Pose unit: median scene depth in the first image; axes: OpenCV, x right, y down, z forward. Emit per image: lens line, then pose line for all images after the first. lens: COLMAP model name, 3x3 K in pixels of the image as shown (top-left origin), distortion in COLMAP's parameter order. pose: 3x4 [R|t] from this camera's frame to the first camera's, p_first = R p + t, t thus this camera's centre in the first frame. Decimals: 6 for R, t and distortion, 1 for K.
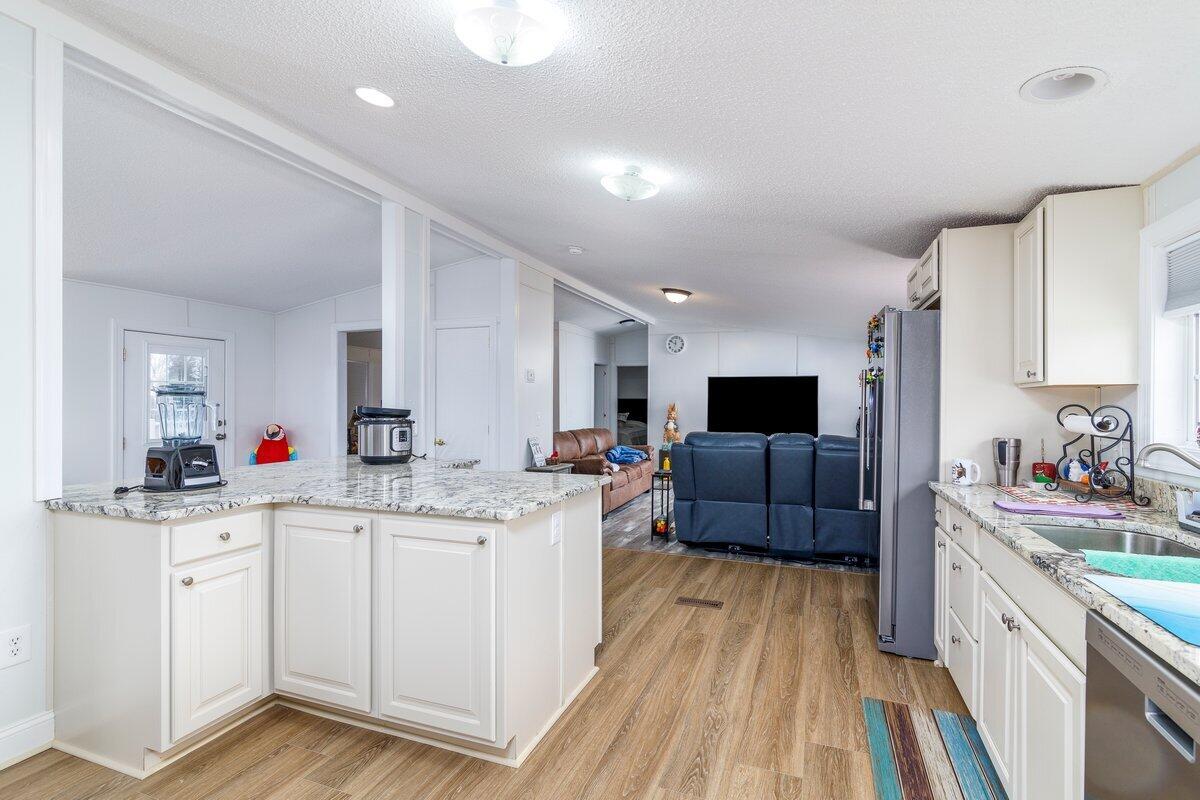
lens RADIAL K [[562.8, 0, 610.8], [0, 562.8, 403.4], [0, 0, 1]] dist [-0.000659, -0.000227]
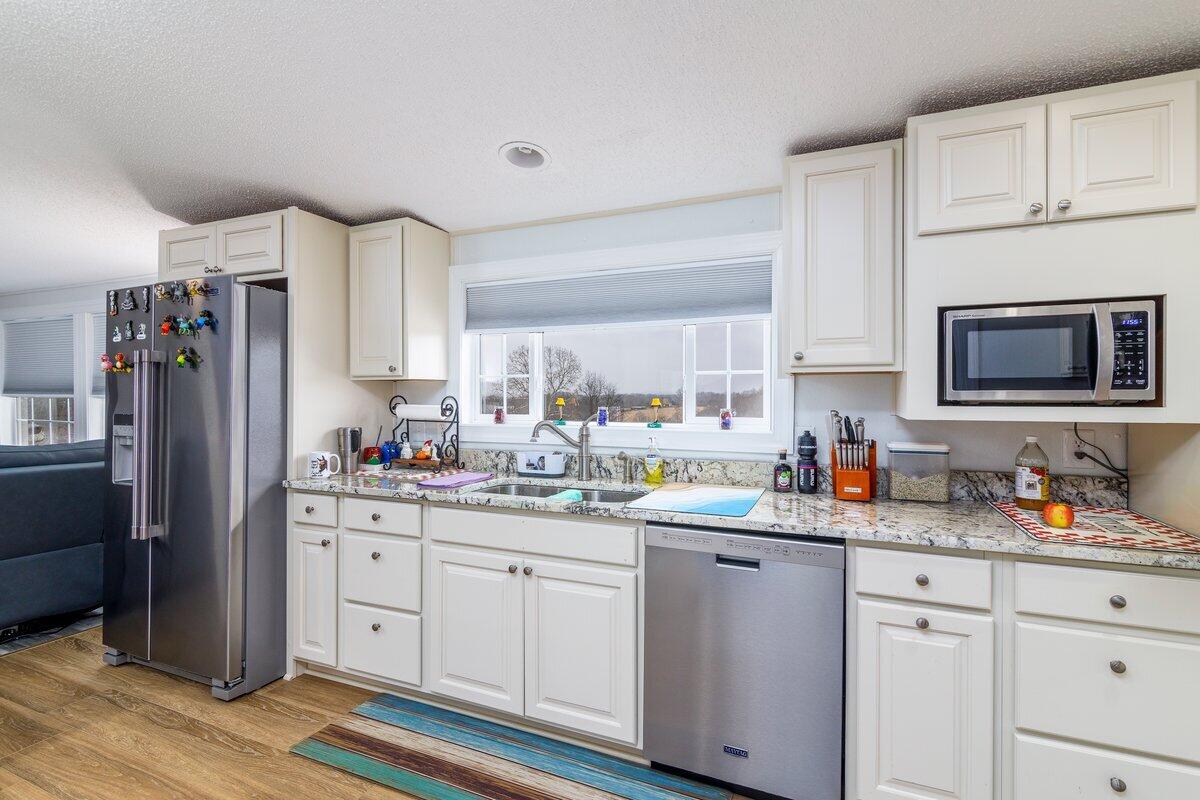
lens RADIAL K [[562.8, 0, 608.1], [0, 562.8, 395.5], [0, 0, 1]] dist [-0.000659, -0.000227]
pose [[0.048670, -0.004909, 0.998803, -0.341846], [0.000126, 0.999988, 0.004909, -0.003844], [-0.998815, -0.000113, 0.048671, 0.472993]]
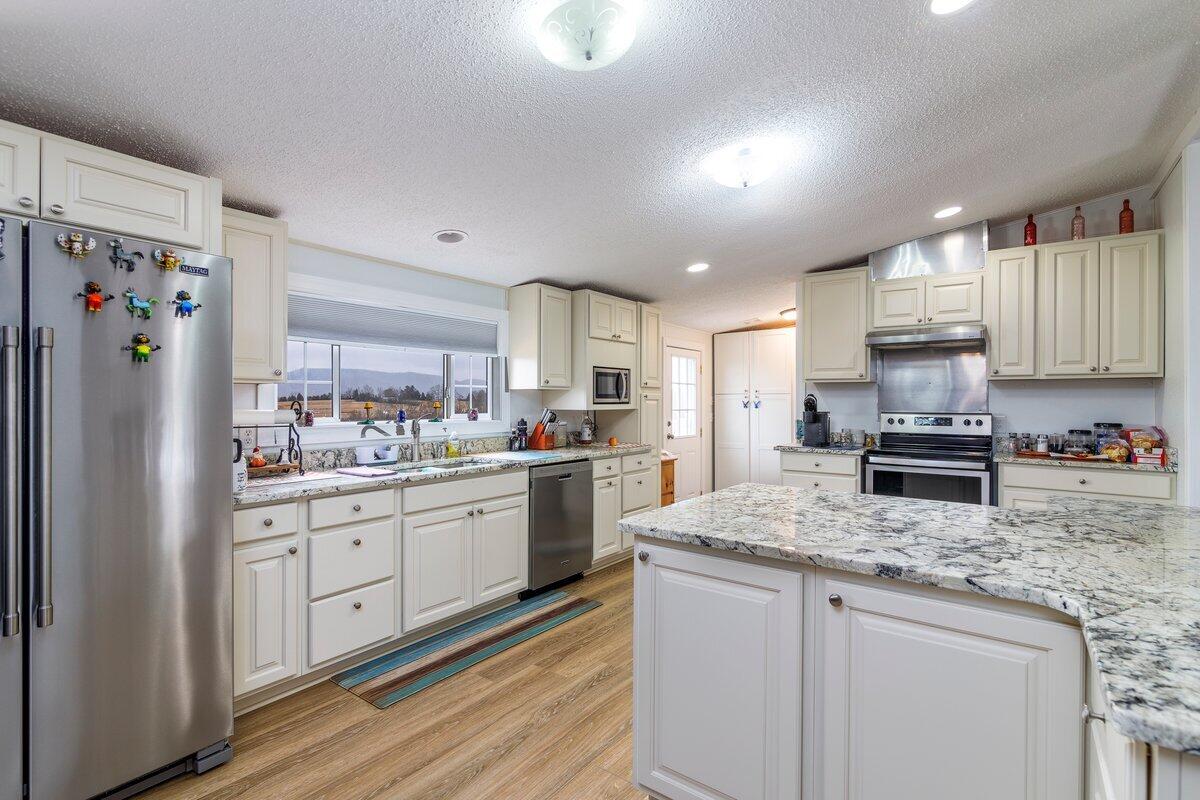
lens RADIAL K [[562.8, 0, 603.9], [0, 562.8, 399.7], [0, 0, 1]] dist [-0.000659, -0.000227]
pose [[-0.959118, -0.006410, 0.282936, -0.172432], [-0.006514, 0.999979, 0.000574, -0.003724], [-0.282933, -0.001292, -0.959139, 1.744433]]
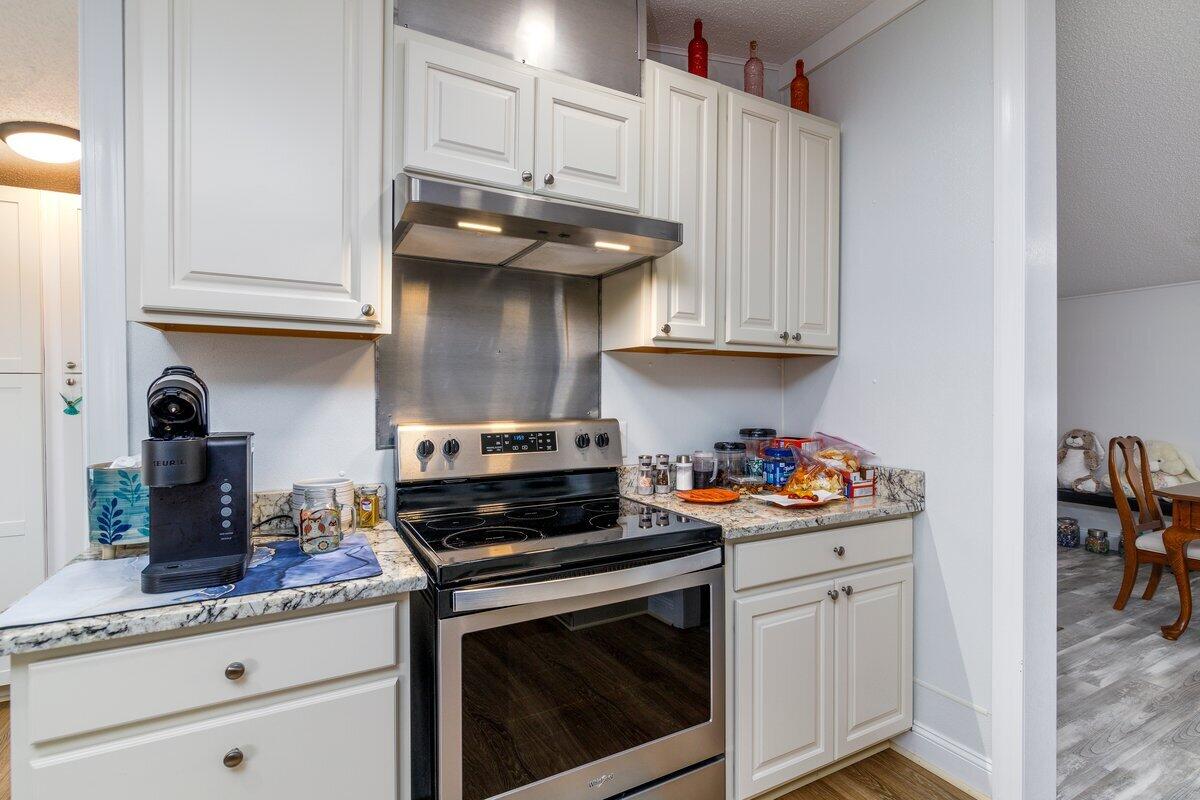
lens RADIAL K [[562.8, 0, 606.6], [0, 562.8, 401.1], [0, 0, 1]] dist [-0.000659, -0.000227]
pose [[-0.665643, 0.004400, -0.746258, -0.191556], [-0.001425, 0.999973, 0.007168, -0.001376], [0.746269, 0.005835, -0.665619, 0.372290]]
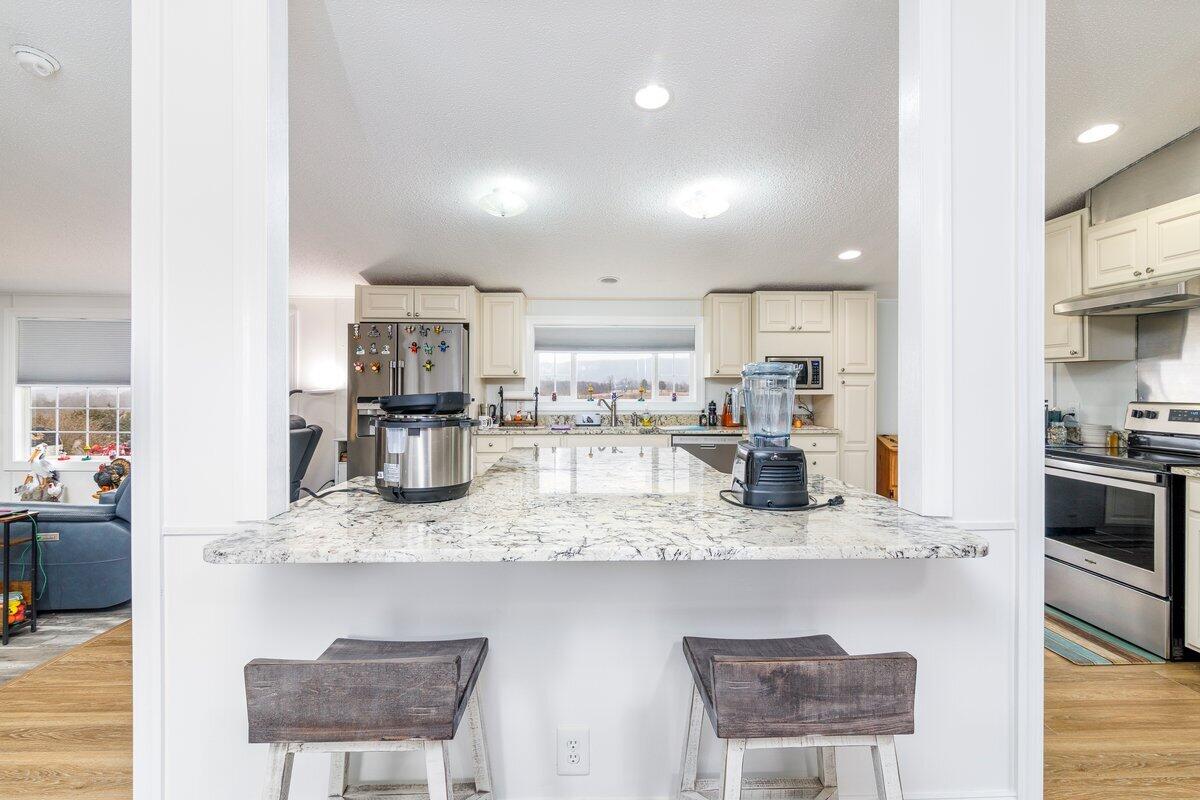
lens RADIAL K [[562.8, 0, 600.0], [0, 562.8, 383.8], [0, 0, 1]] dist [-0.000659, -0.000227]
pose [[-0.366931, 0.000658, 0.930248, -1.282531], [-0.002136, 0.999997, -0.001550, -0.004895], [-0.930246, -0.002556, -0.366929, 1.380888]]
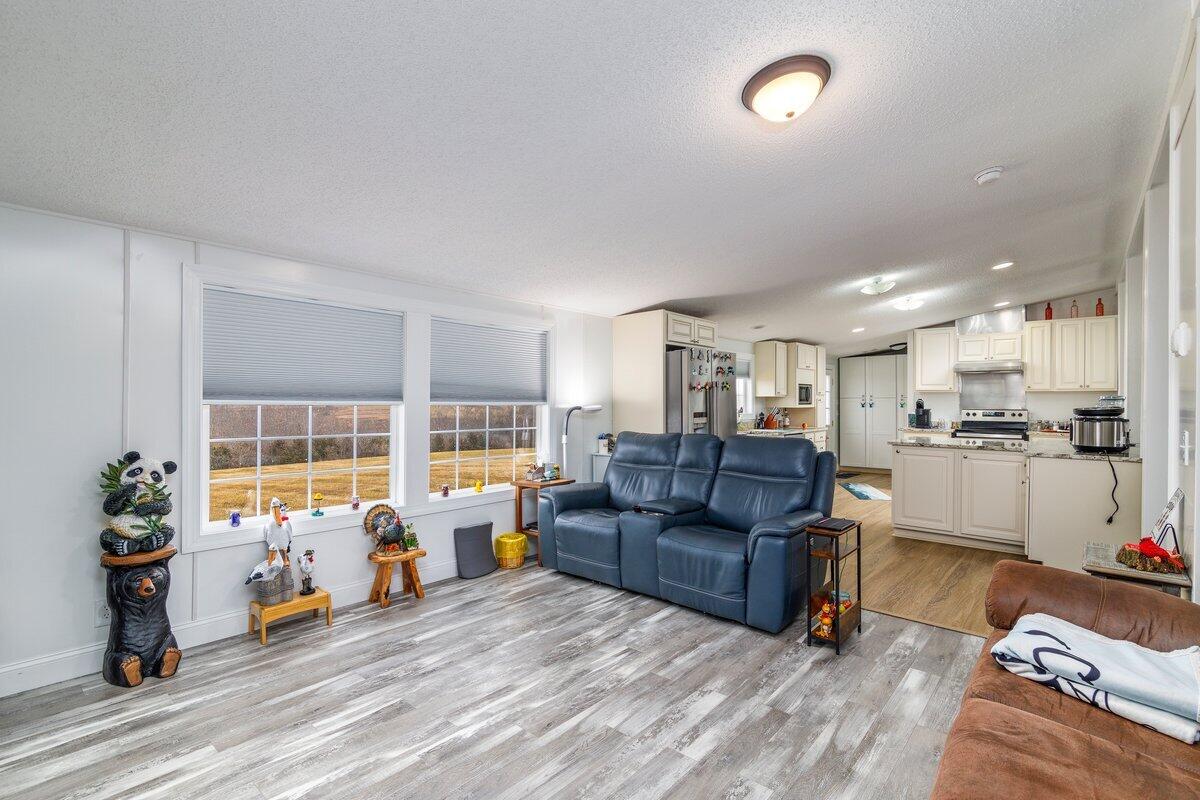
lens RADIAL K [[562.8, 0, 596.1], [0, 562.8, 402.9], [0, 0, 1]] dist [-0.000659, -0.000227]
pose [[-0.932299, -0.007647, 0.361607, 0.258510], [-0.006403, 0.999969, 0.004637, -0.005363], [-0.361631, 0.002008, -0.932319, 3.449192]]
